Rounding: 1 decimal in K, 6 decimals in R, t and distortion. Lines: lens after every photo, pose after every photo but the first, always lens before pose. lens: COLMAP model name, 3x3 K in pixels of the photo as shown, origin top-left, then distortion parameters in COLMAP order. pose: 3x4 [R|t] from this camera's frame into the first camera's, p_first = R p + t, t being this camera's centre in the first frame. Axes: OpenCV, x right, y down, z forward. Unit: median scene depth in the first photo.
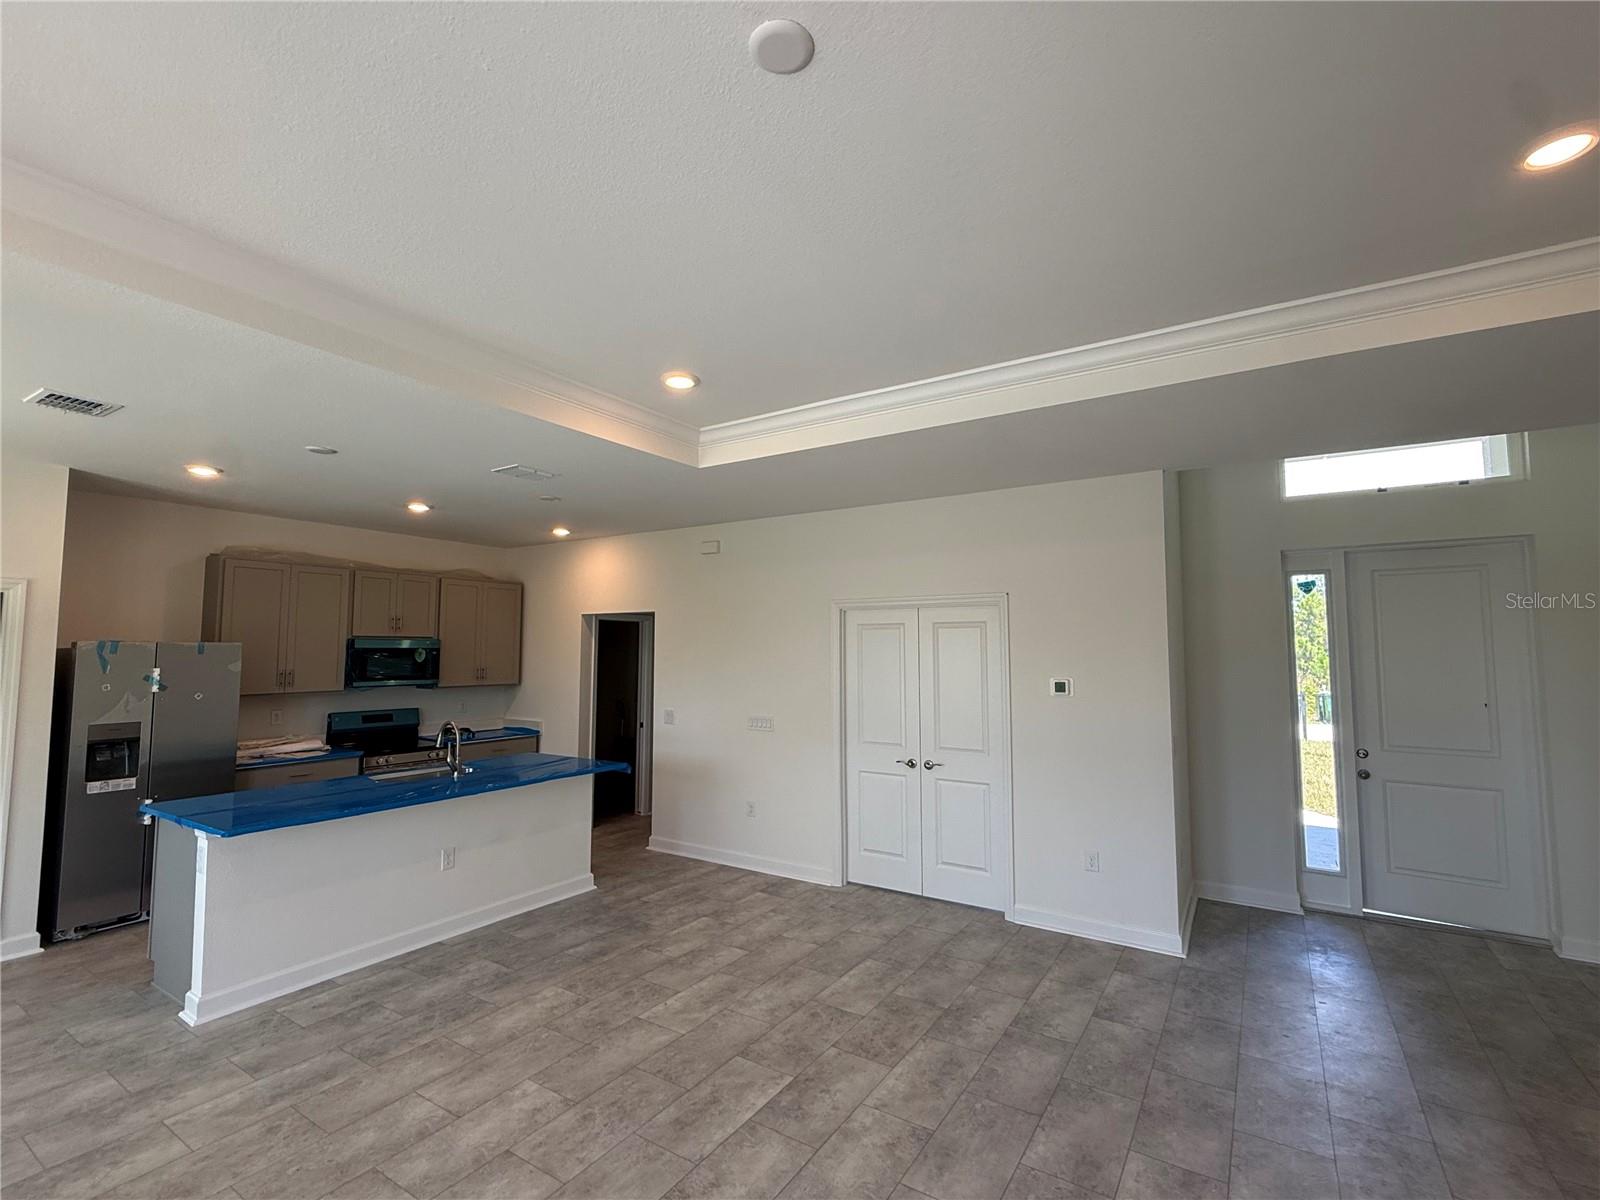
lens RADIAL K [[731.8, 0, 799.1], [0, 731.8, 599.1], [0, 0, 1]] dist [0.002293, -0.000302]
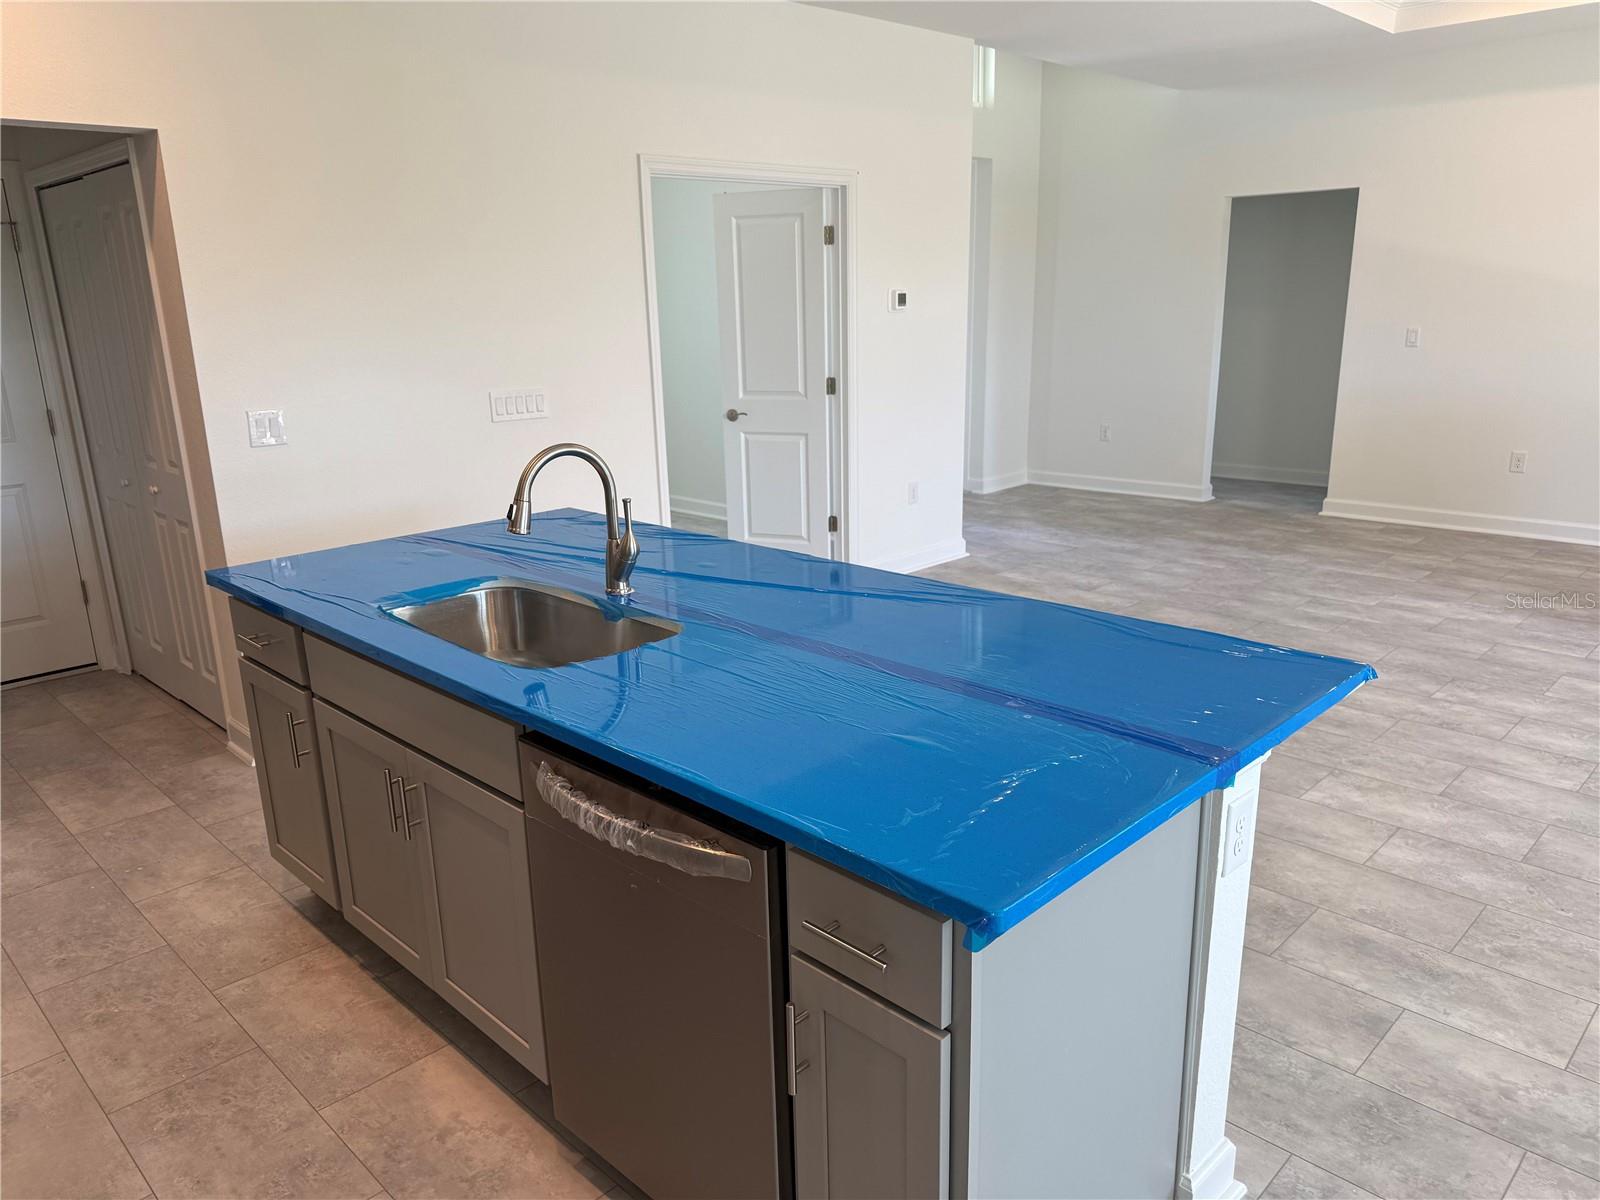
lens RADIAL K [[1135.1, 0, 794.7], [0, 1135.1, 599.6], [0, 0, 1]] dist [0.016128, -0.015360]
pose [[0.207563, -0.265581, 0.941480, -1.144908], [-0.047721, 0.958545, 0.280915, 0.104108], [-0.977057, -0.103236, 0.186285, 0.969204]]
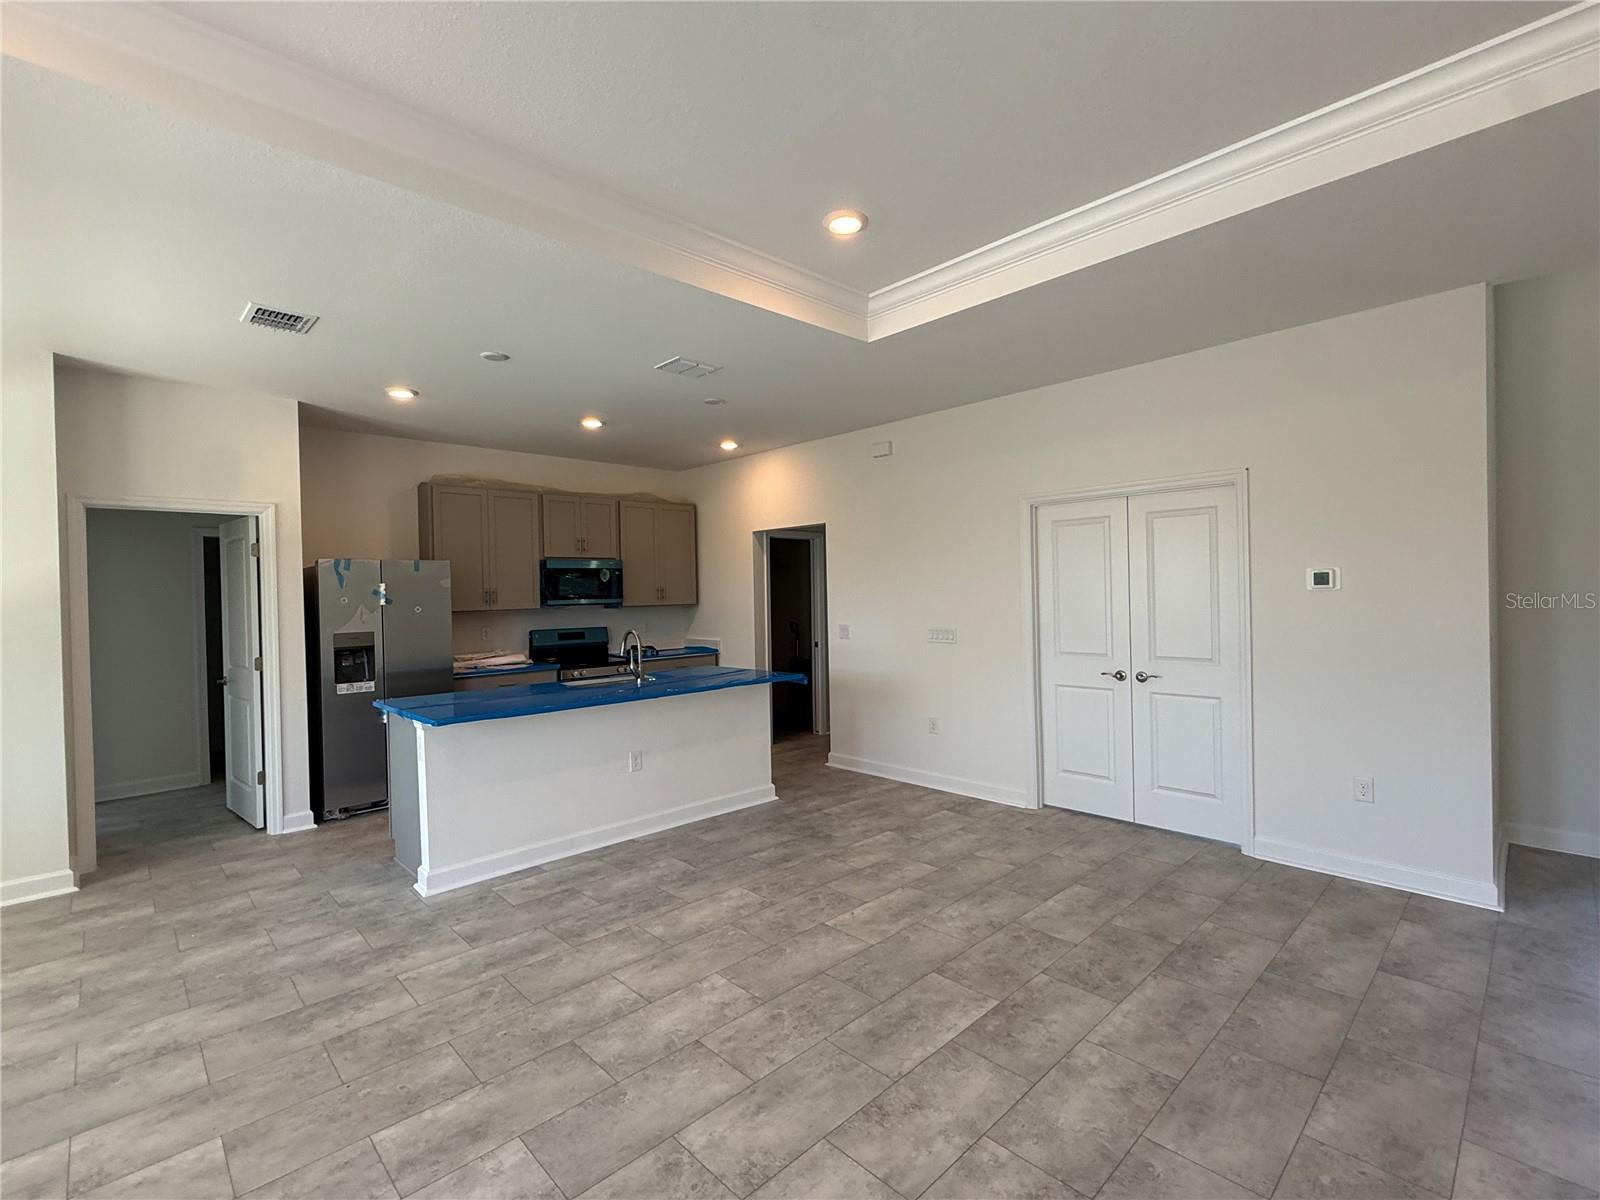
lens RADIAL K [[731.8, 0, 795.9], [0, 731.8, 598.4], [0, 0, 1]] dist [0.002293, -0.000302]
pose [[0.972124, -0.020238, -0.233594, -0.022192], [0.039475, 0.996174, 0.077972, 0.065021], [0.231122, -0.085019, 0.969203, 0.092263]]
